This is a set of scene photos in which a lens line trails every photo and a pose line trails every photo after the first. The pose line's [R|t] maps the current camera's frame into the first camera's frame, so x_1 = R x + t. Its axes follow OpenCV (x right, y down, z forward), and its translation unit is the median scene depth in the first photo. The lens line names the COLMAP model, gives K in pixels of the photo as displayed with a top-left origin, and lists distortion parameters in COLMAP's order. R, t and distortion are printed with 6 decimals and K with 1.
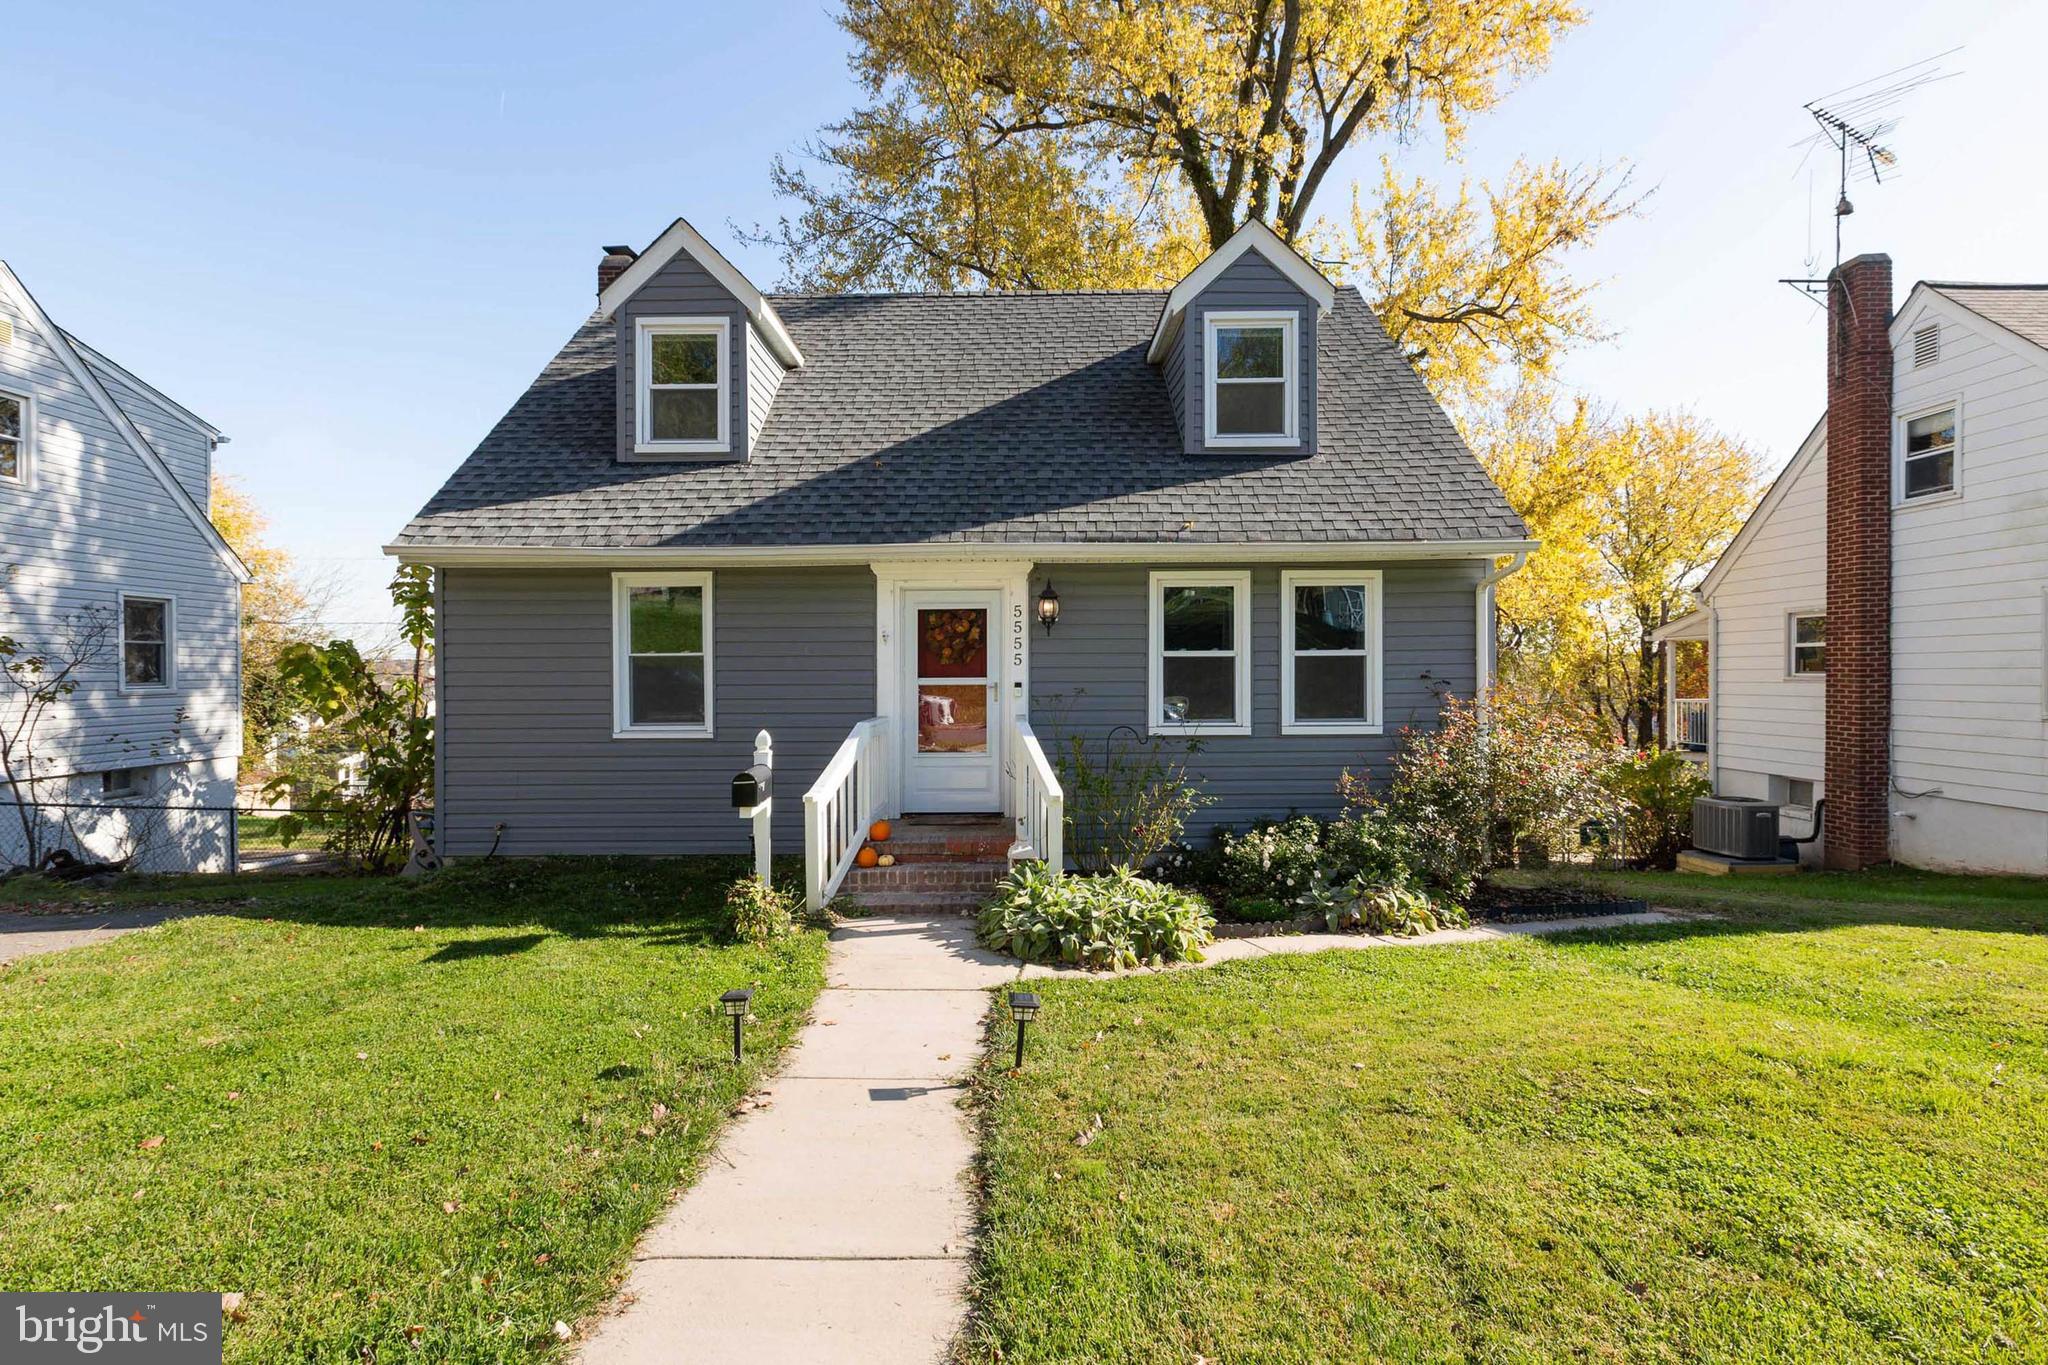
lens RADIAL K [[913.8, 0, 1017.8], [0, 913.8, 667.1], [0, 0, 1]] dist [0.001305, -0.003519]
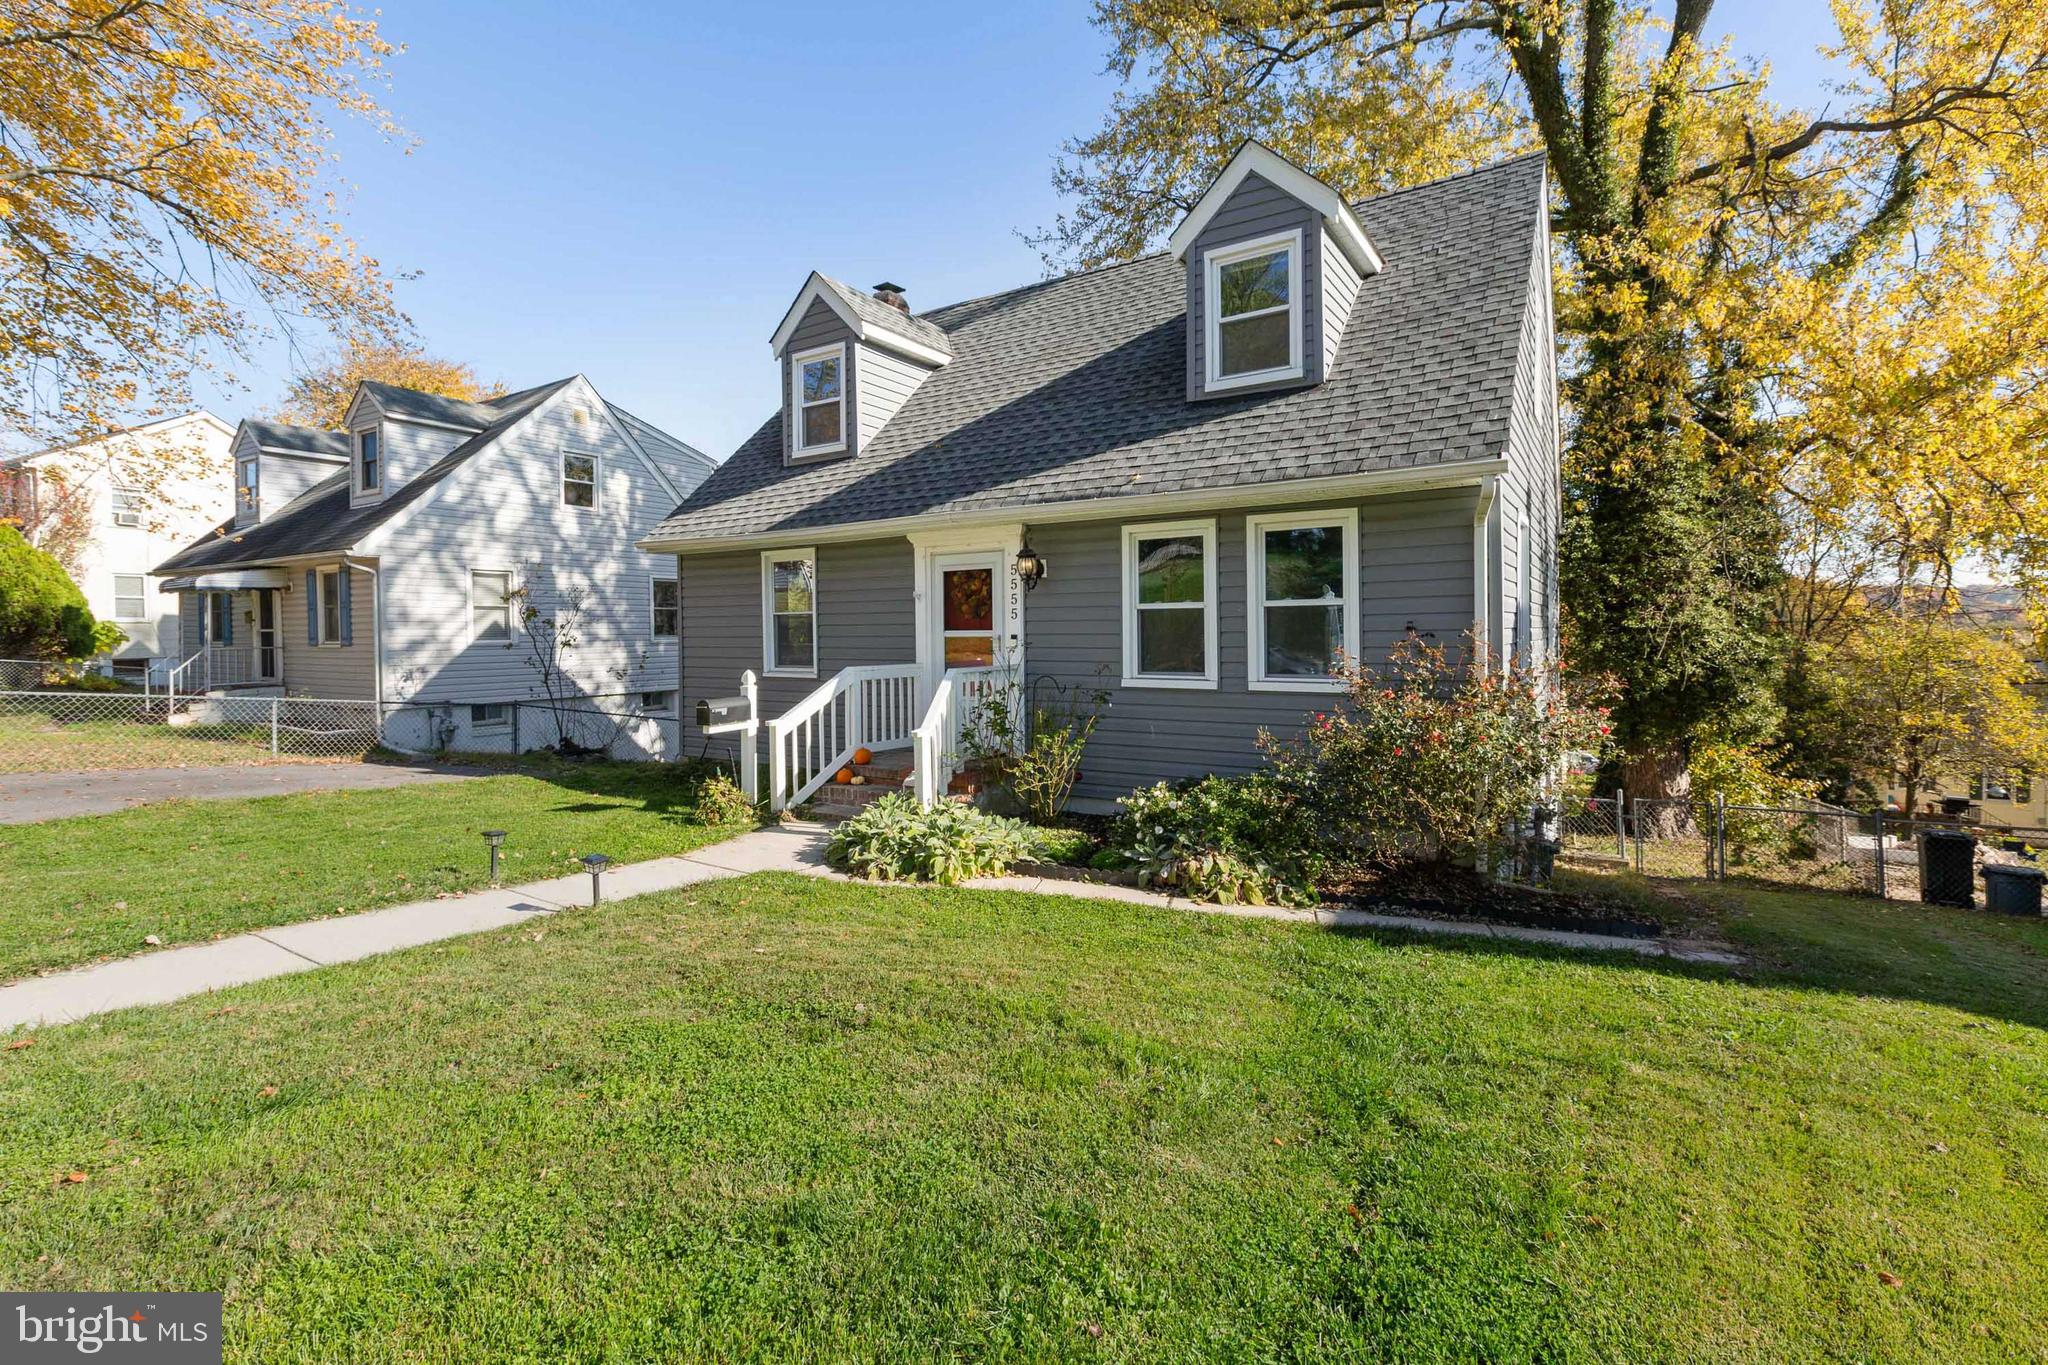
lens RADIAL K [[913.8, 0, 1026.2], [0, 913.8, 632.1], [0, 0, 1]] dist [0.001305, -0.003519]
pose [[0.840183, -0.002111, -0.542299, 0.600513], [0.008473, 0.999921, 0.009235, 0.003655], [0.542237, -0.012354, 0.840135, 0.084044]]
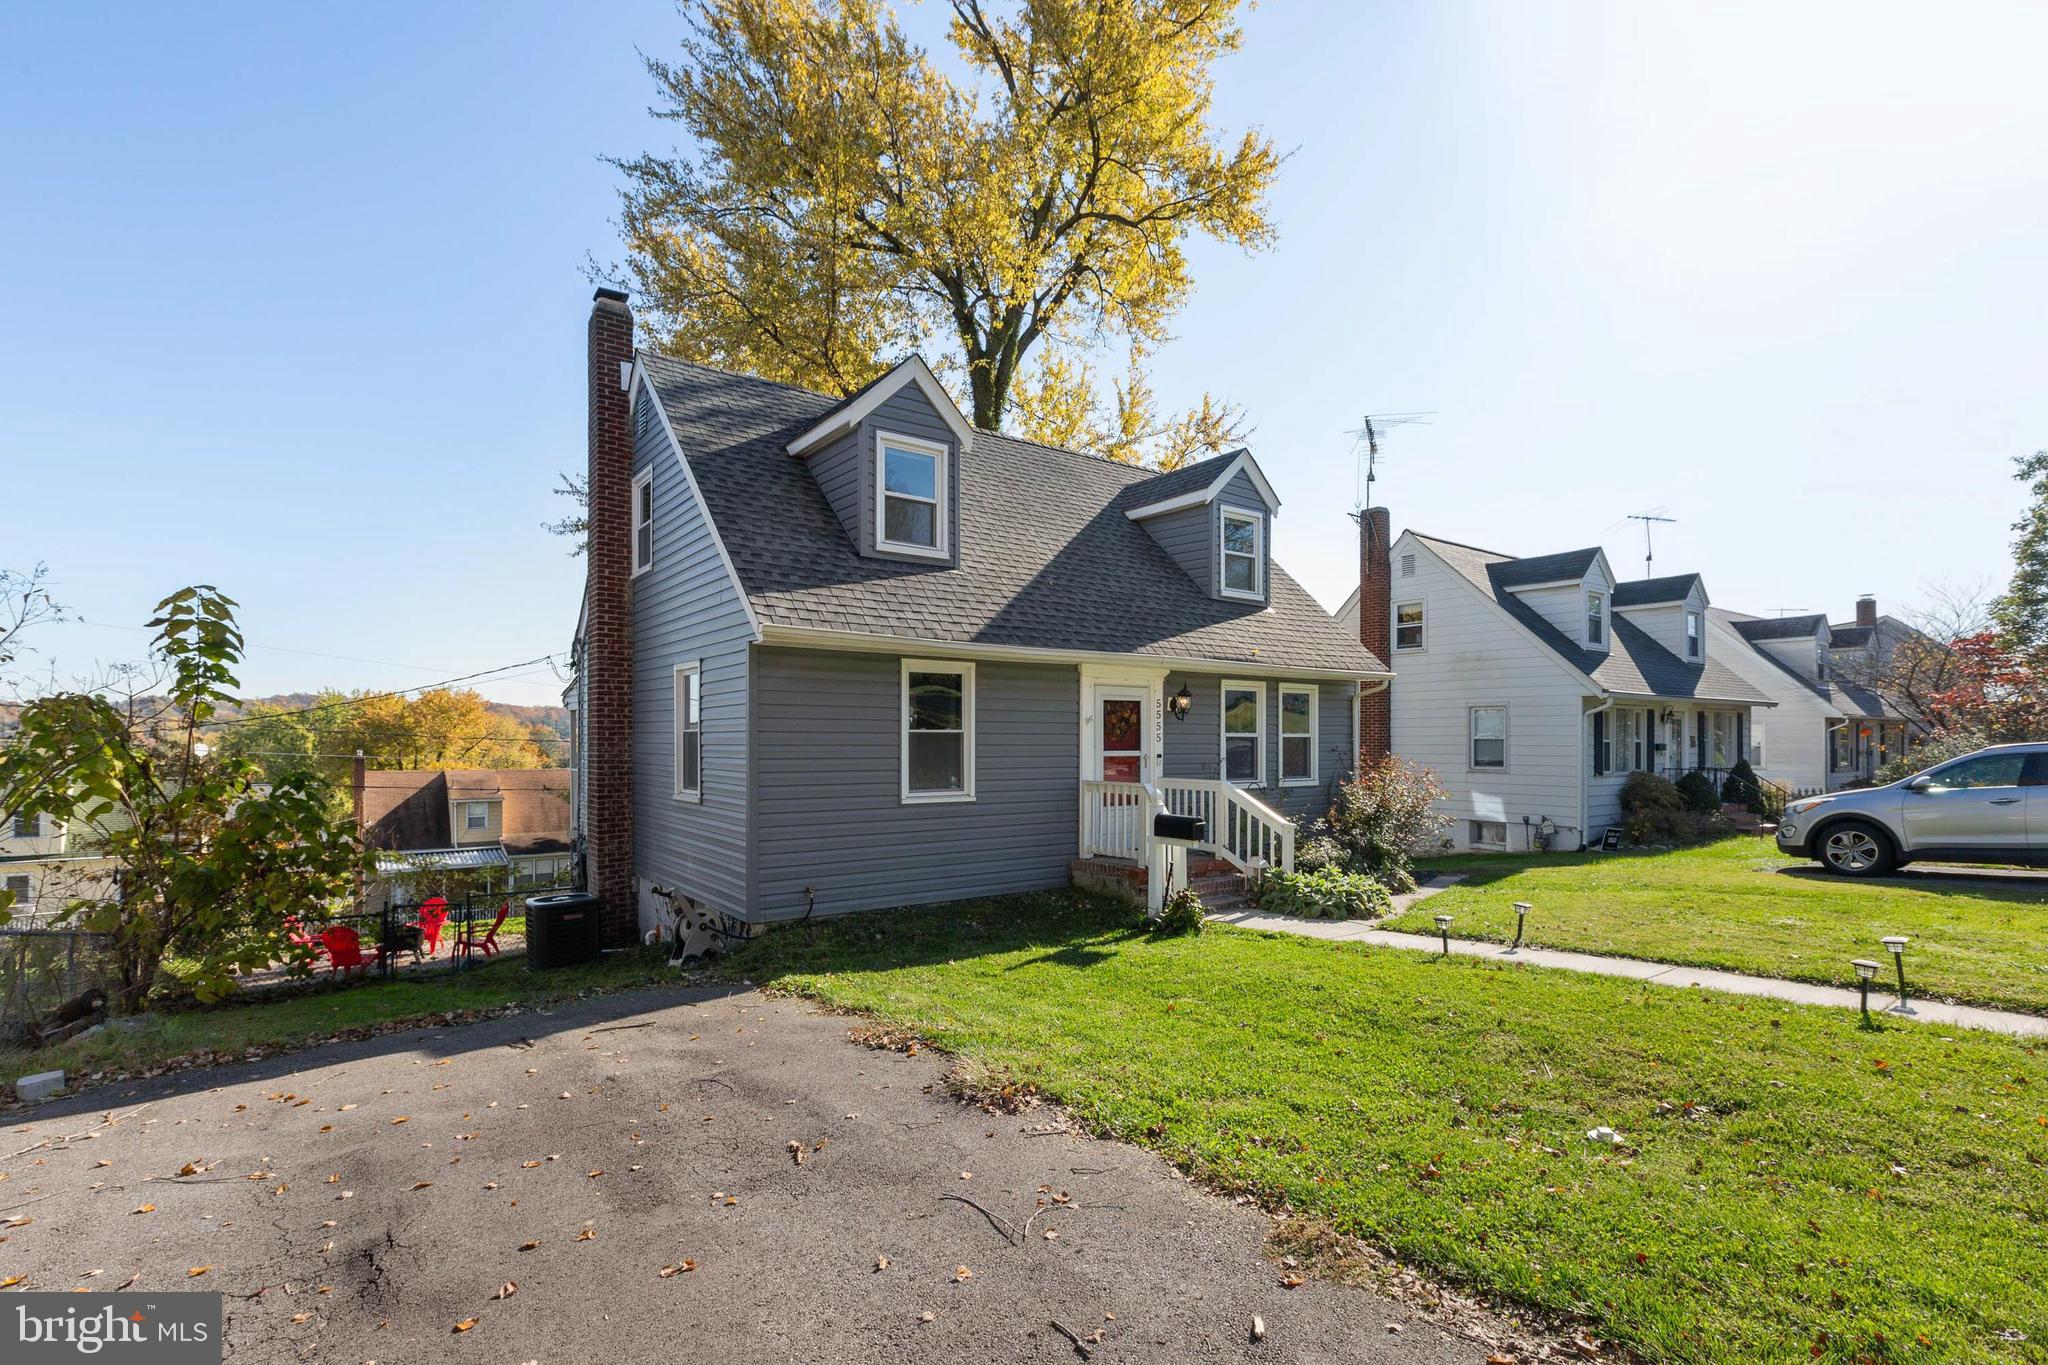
lens RADIAL K [[913.8, 0, 969.2], [0, 913.8, 749.8], [0, 0, 1]] dist [0.001305, -0.003519]
pose [[0.828872, 0.000968, 0.559438, -1.007418], [-0.002660, 0.999994, 0.002210, 0.006966], [-0.559433, -0.003320, 0.828869, 0.005723]]
